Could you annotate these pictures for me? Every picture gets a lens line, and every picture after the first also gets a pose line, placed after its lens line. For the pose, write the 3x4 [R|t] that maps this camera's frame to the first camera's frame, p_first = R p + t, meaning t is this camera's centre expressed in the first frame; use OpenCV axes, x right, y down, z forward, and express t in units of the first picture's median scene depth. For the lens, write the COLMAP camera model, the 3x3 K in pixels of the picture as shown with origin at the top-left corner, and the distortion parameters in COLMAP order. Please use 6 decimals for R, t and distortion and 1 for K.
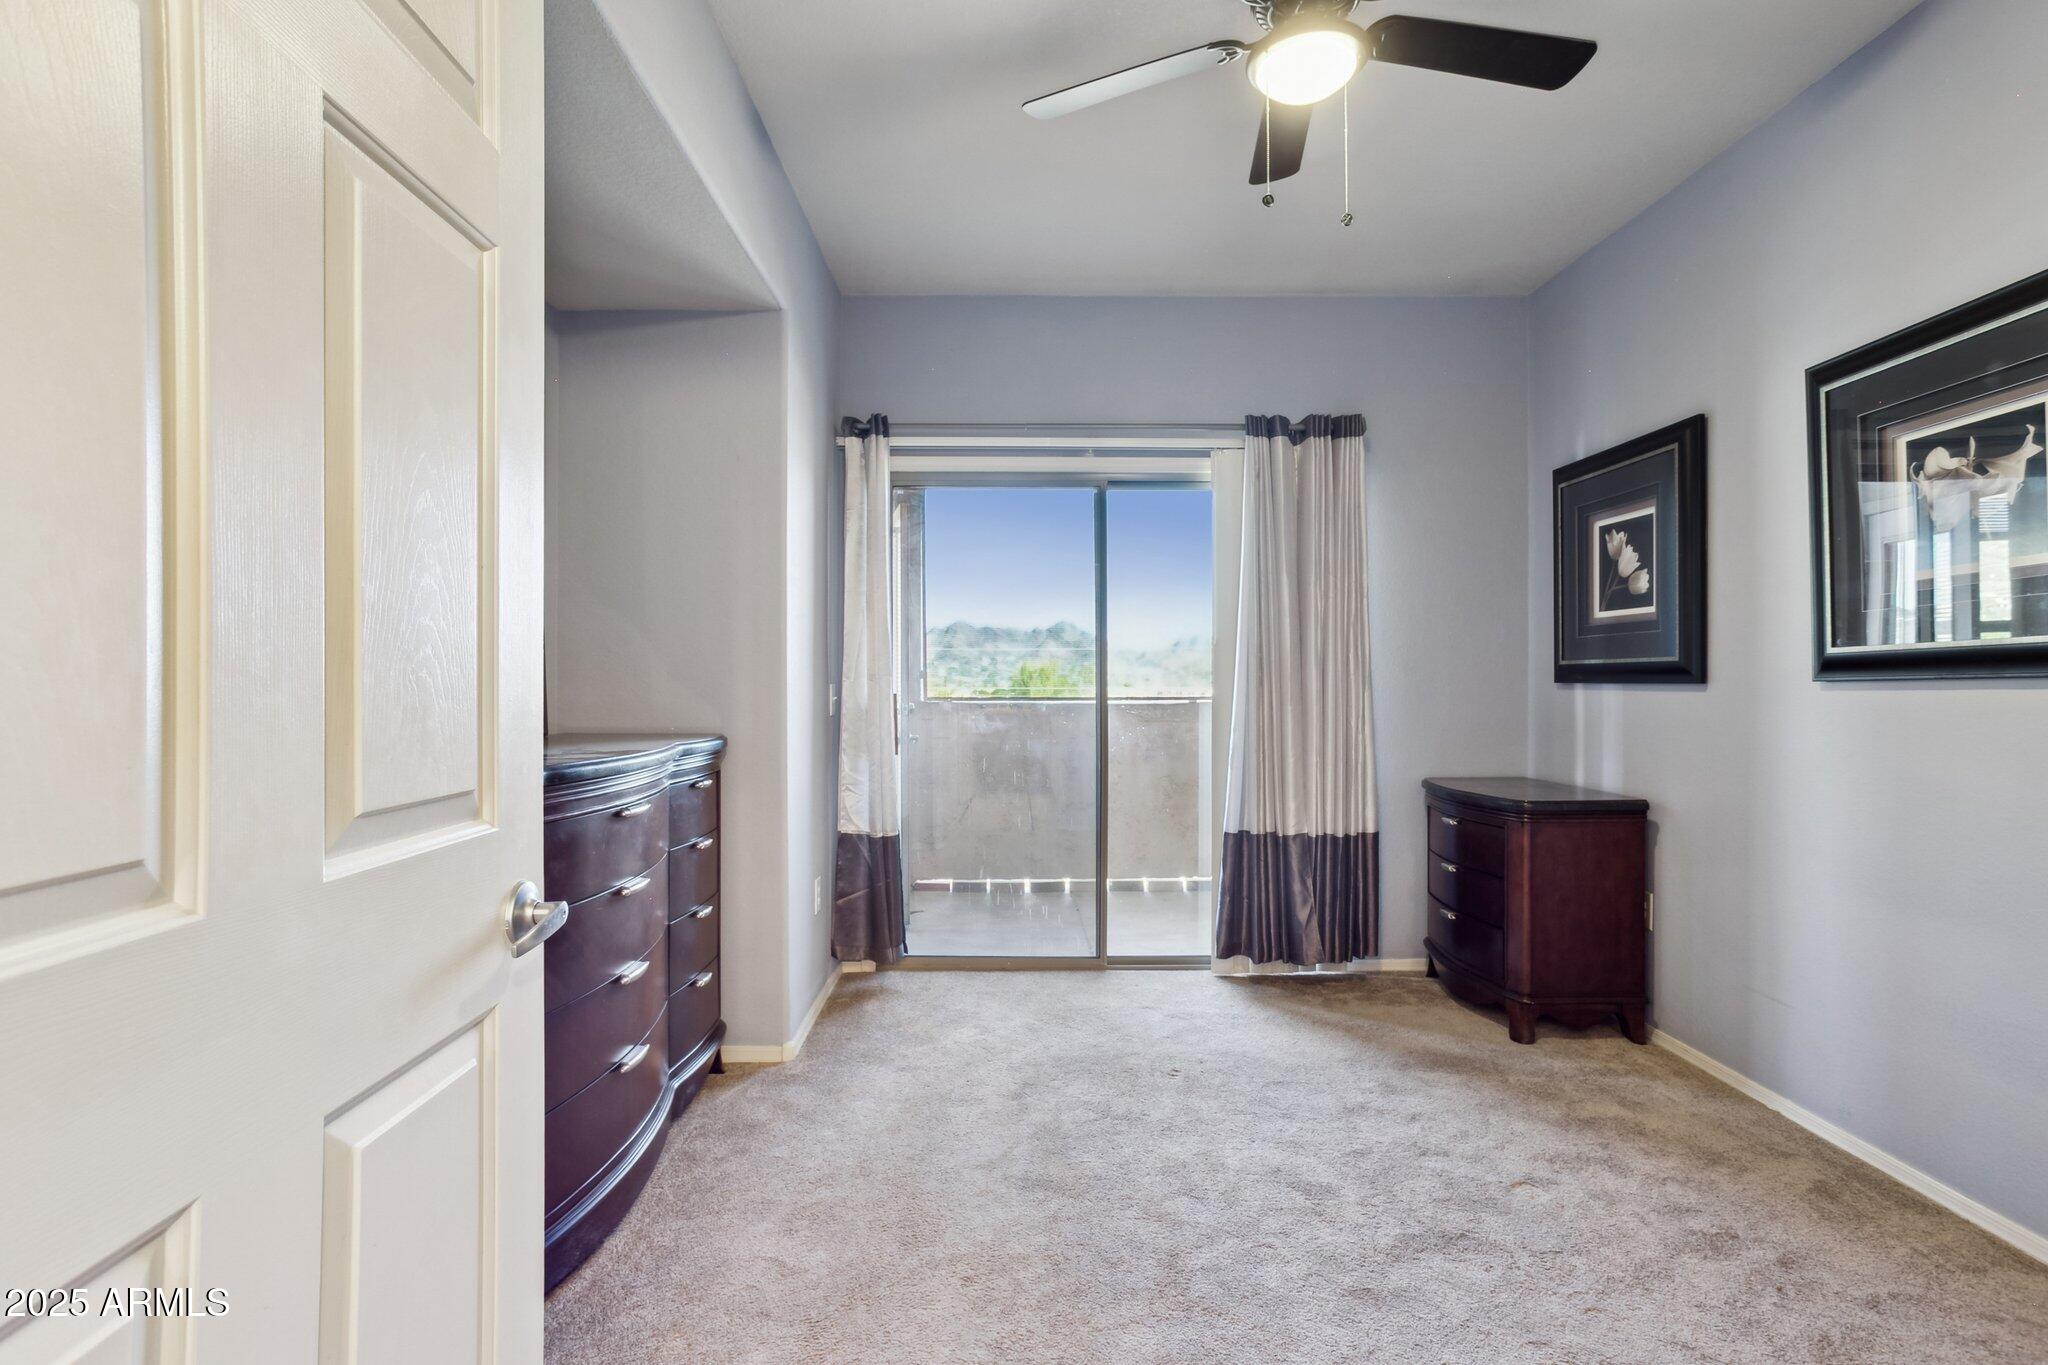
lens RADIAL K [[973.2, 0, 1026.0], [0, 973.2, 682.6], [0, 0, 1]] dist [0.004168, 0.008064]
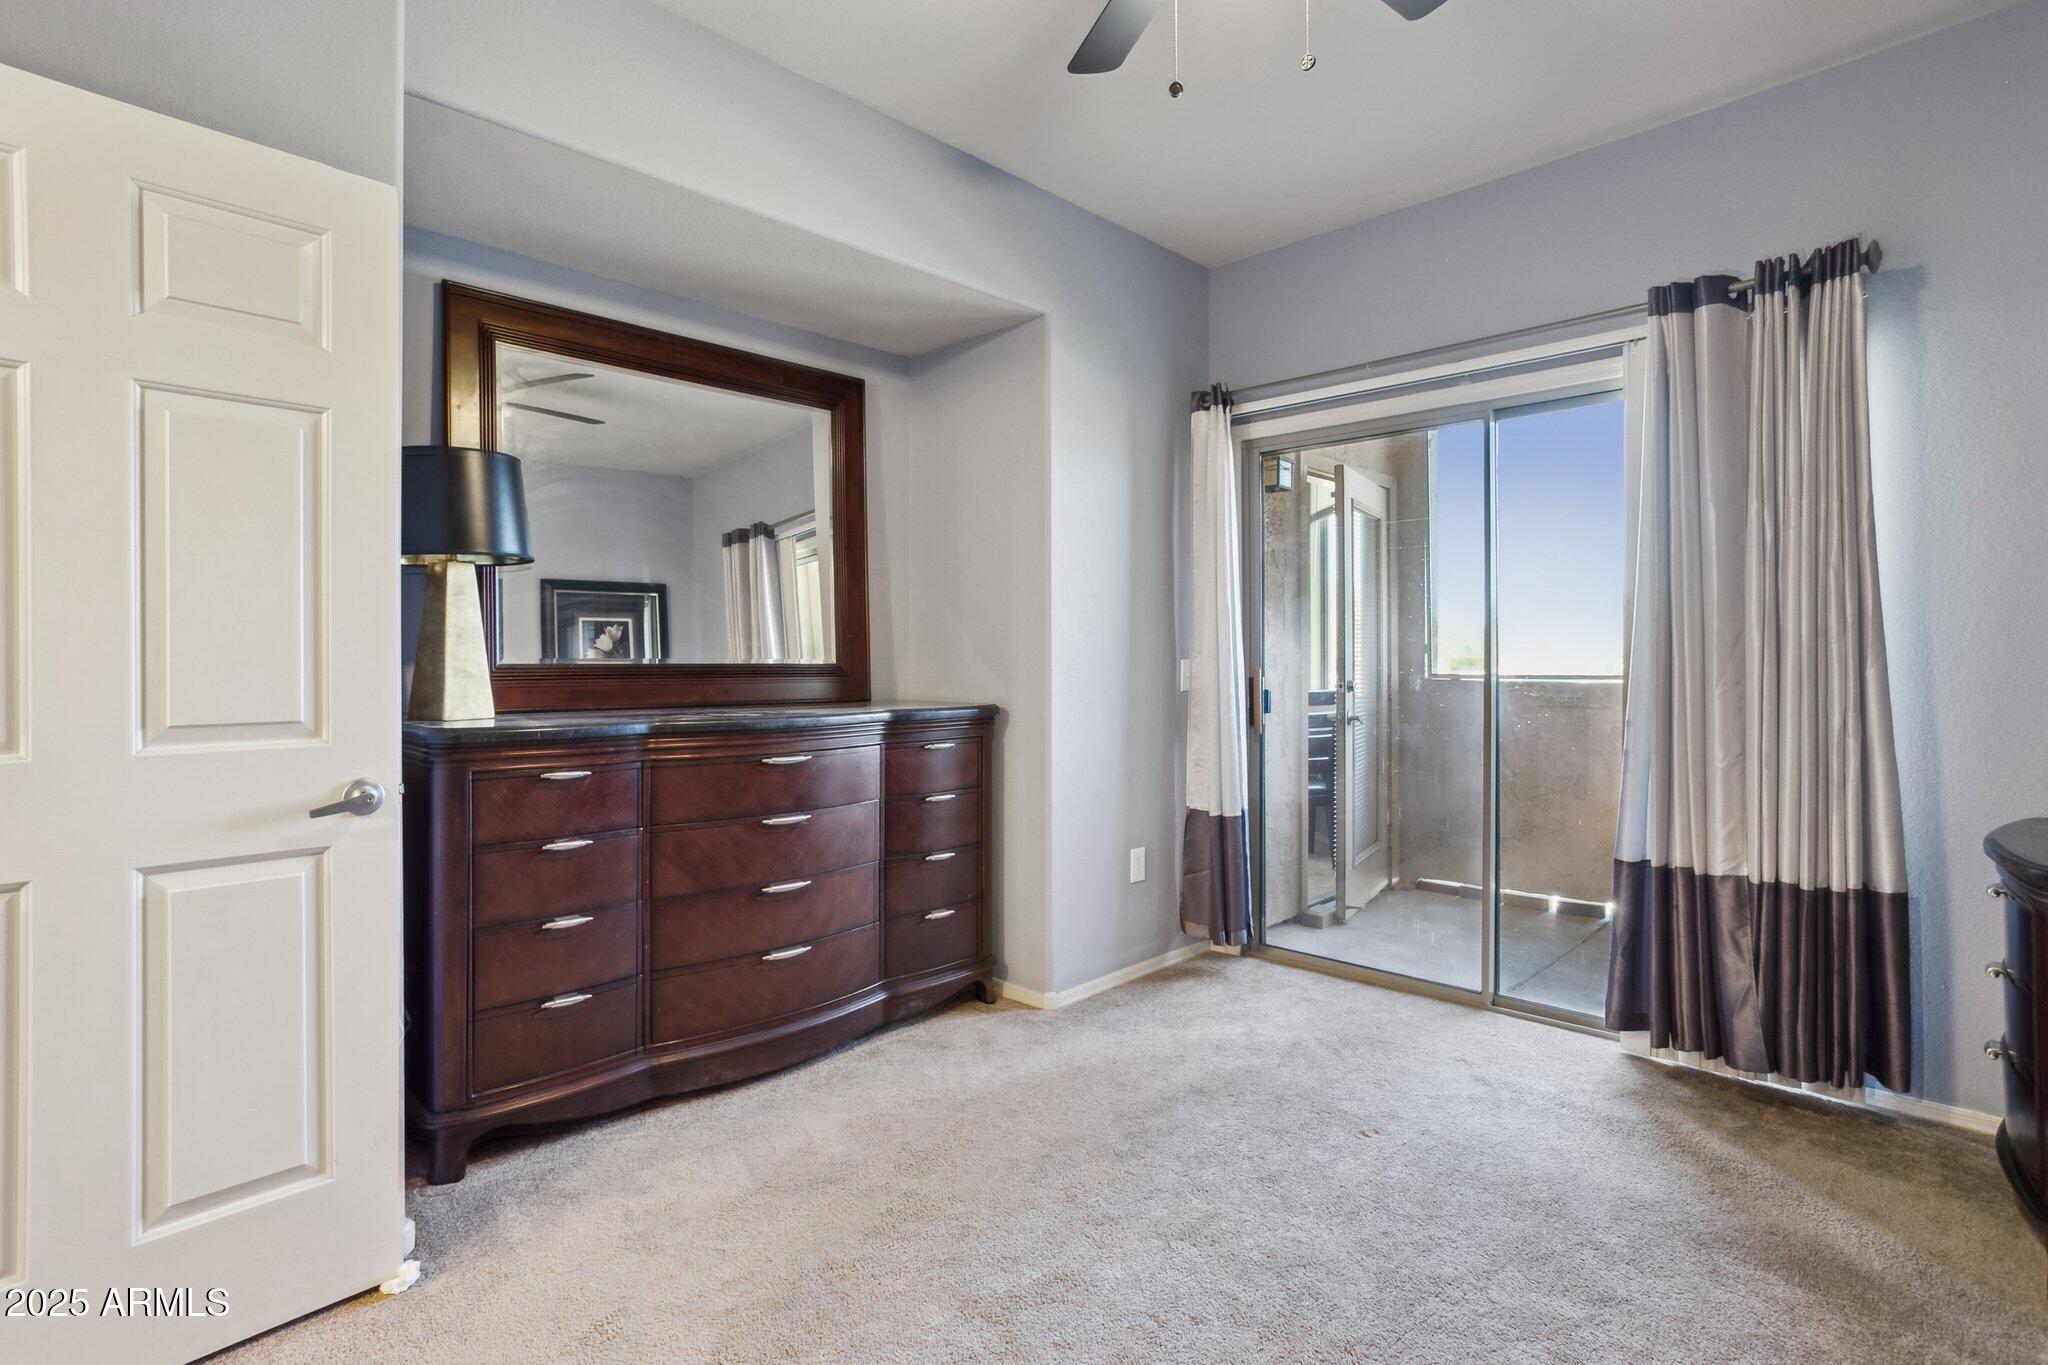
lens RADIAL K [[973.2, 0, 1060.0], [0, 973.2, 643.9], [0, 0, 1]] dist [0.004168, 0.008064]
pose [[0.739211, -0.012830, -0.673351, 0.395874], [0.000584, 0.999830, -0.018410, 0.004806], [0.673473, 0.013215, 0.739093, 0.167926]]
